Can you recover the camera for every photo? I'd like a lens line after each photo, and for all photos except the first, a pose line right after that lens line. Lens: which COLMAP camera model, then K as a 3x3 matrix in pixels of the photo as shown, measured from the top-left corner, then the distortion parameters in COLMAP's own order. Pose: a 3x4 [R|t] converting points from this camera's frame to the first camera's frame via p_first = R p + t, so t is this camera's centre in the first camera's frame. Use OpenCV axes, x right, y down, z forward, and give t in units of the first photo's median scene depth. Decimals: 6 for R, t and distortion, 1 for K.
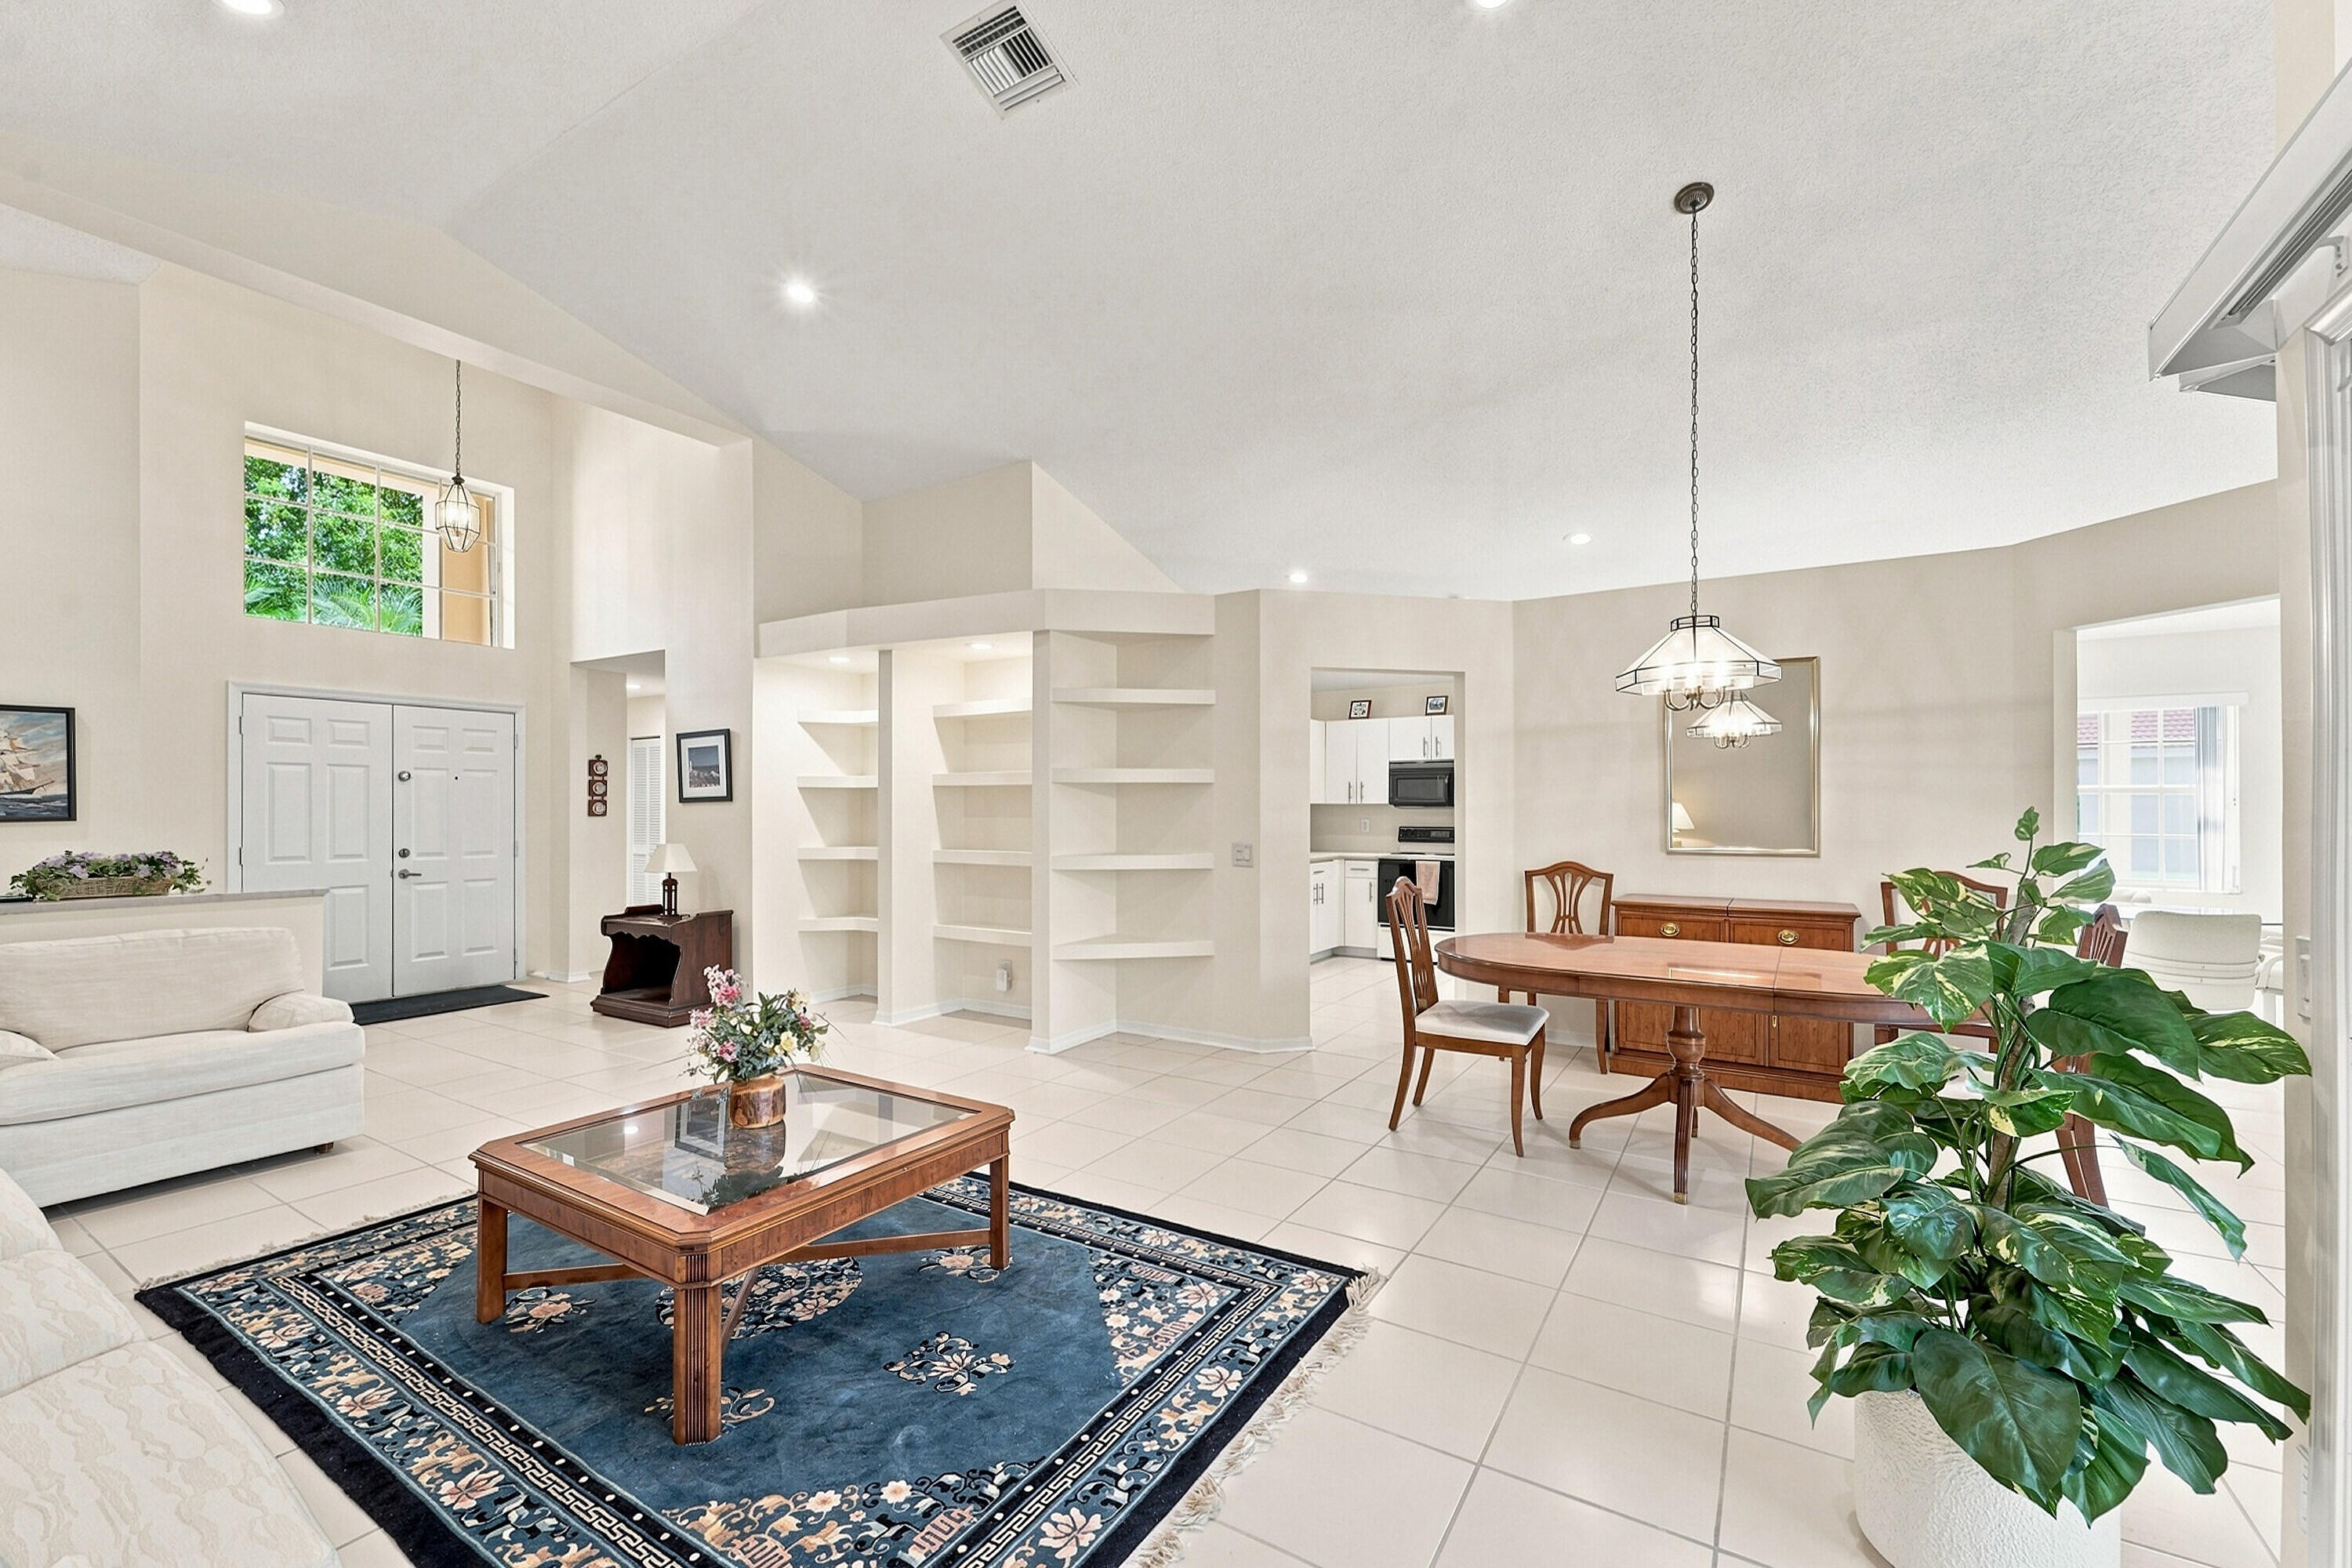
lens RADIAL K [[963.0, 0, 1168.0], [0, 963.0, 789.6], [0, 0, 1]] dist [-0.000196, -0.000029]
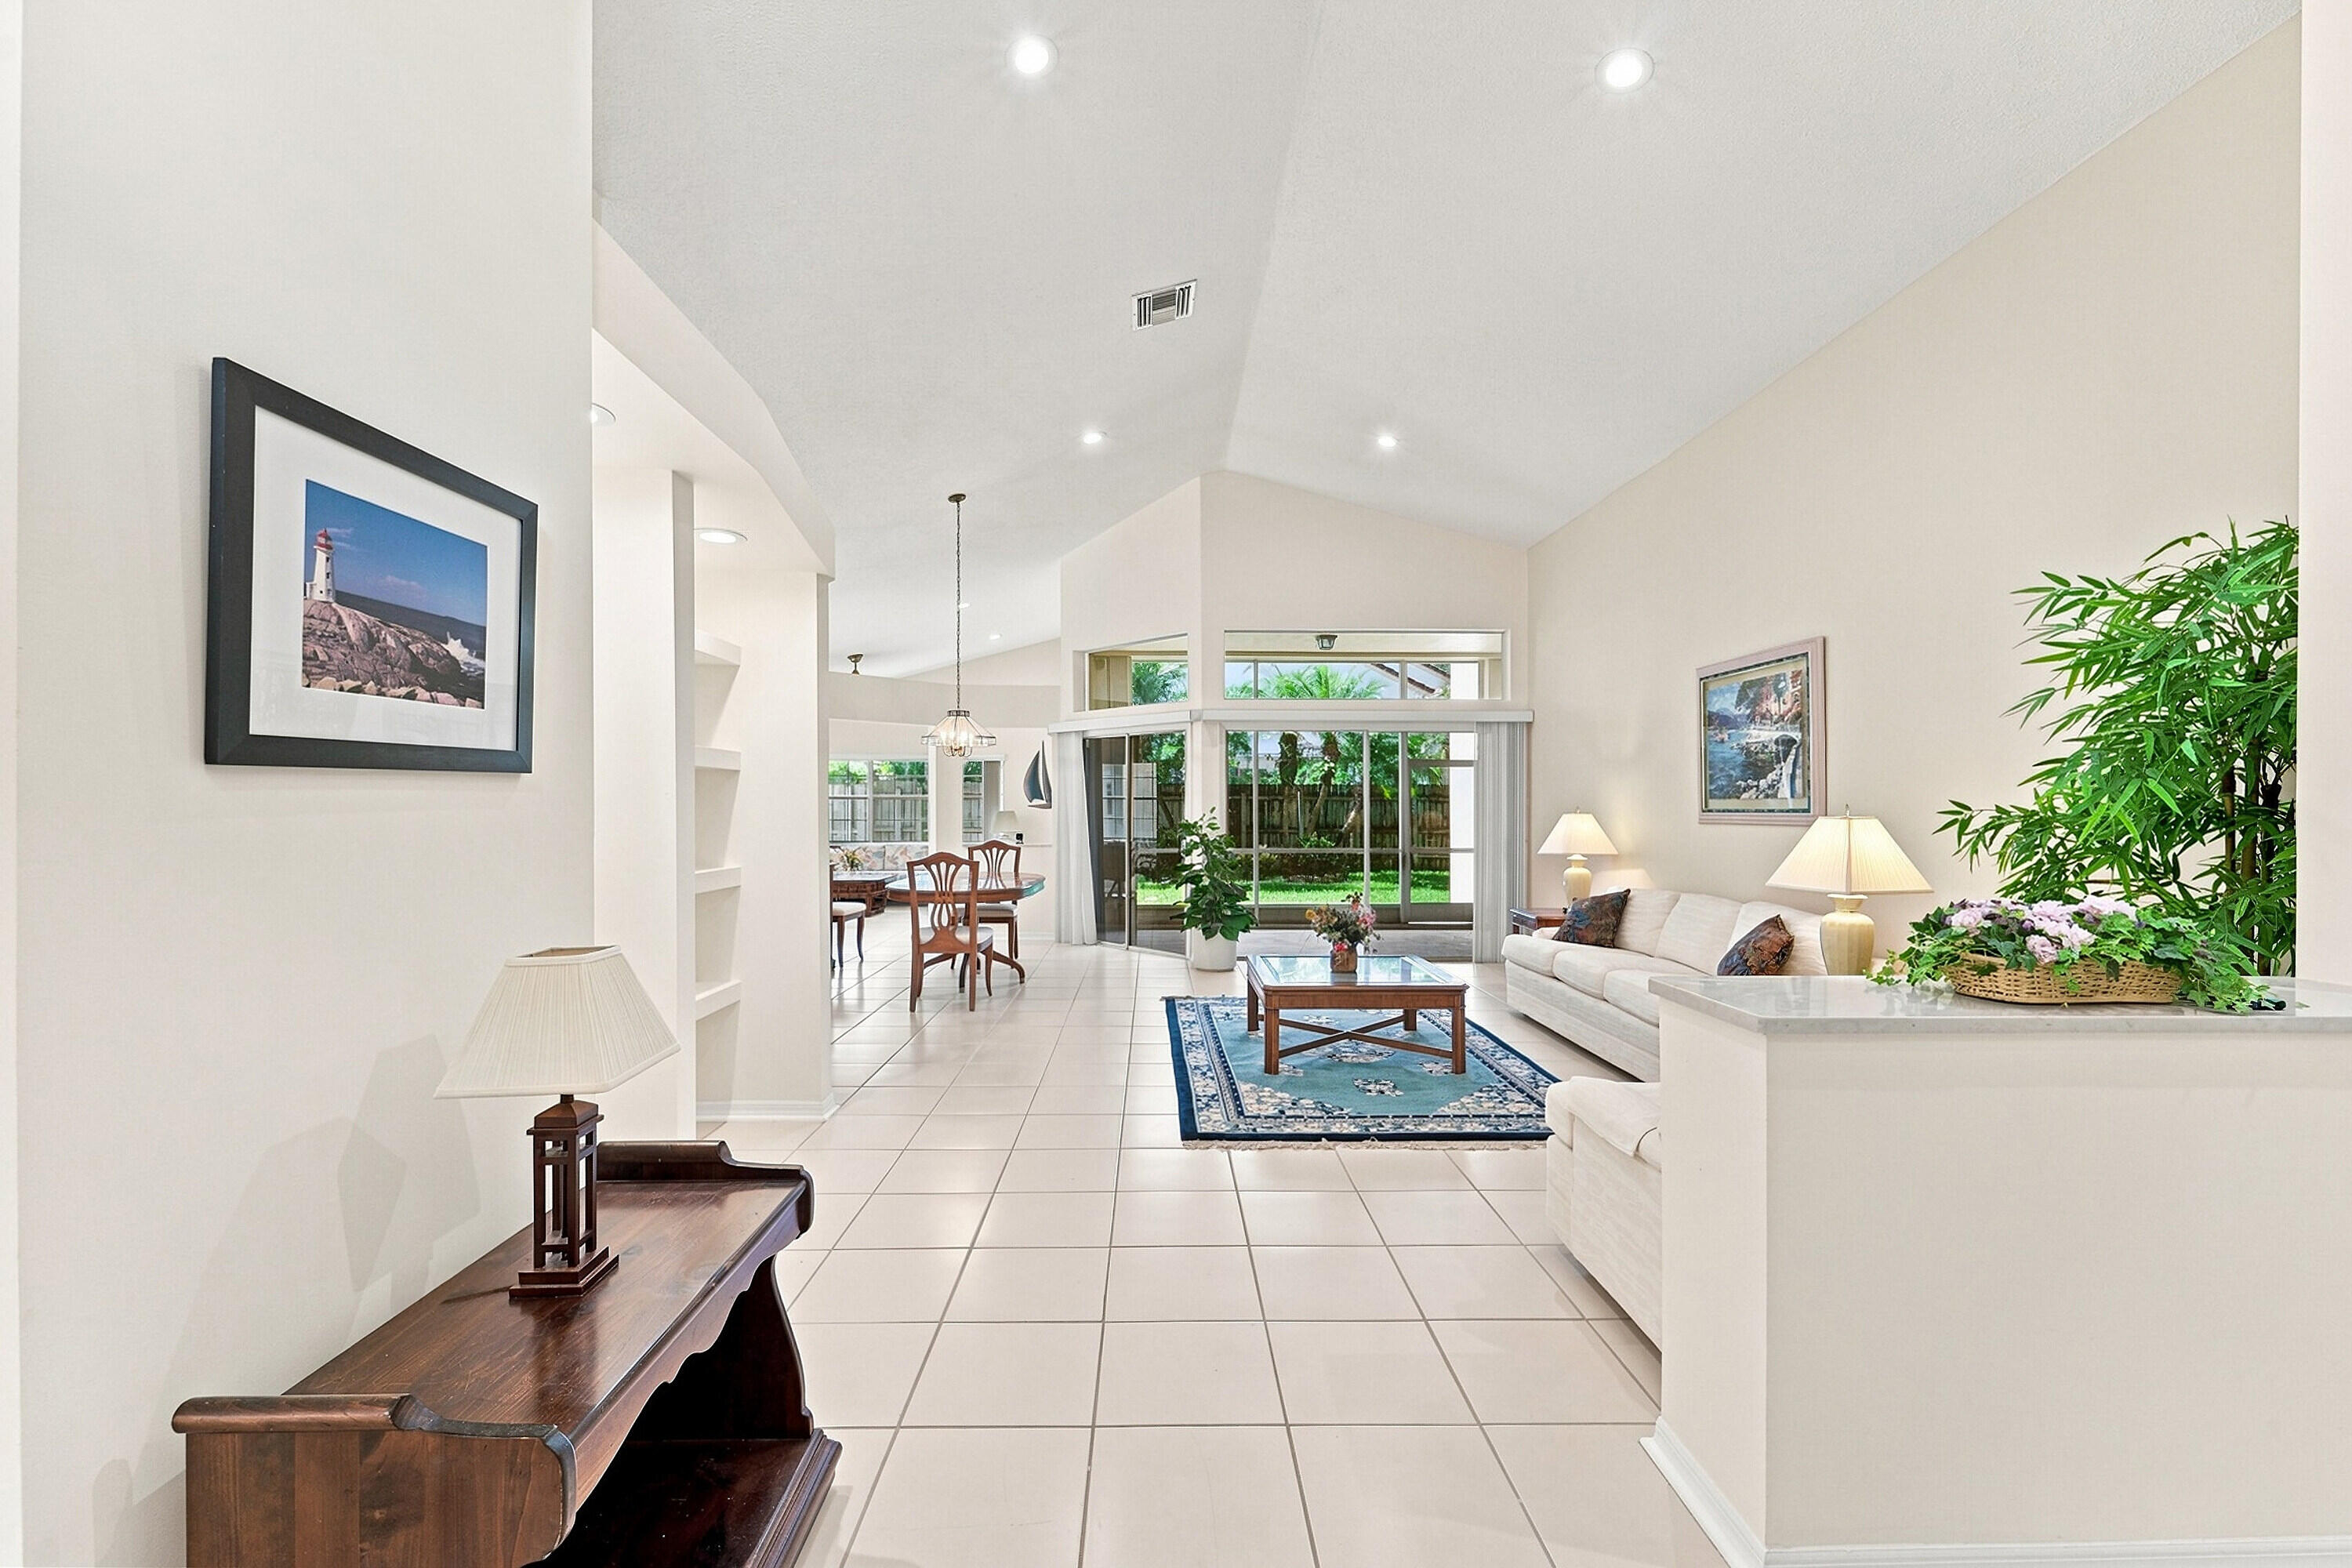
lens RADIAL K [[963.0, 0, 1171.1], [0, 963.0, 796.9], [0, 0, 1]] dist [-0.000196, -0.000029]
pose [[-0.555948, 0.010263, 0.831154, -0.576739], [-0.003813, 0.999882, -0.014897, 0.016620], [-0.831209, -0.011450, -0.555843, 0.738876]]
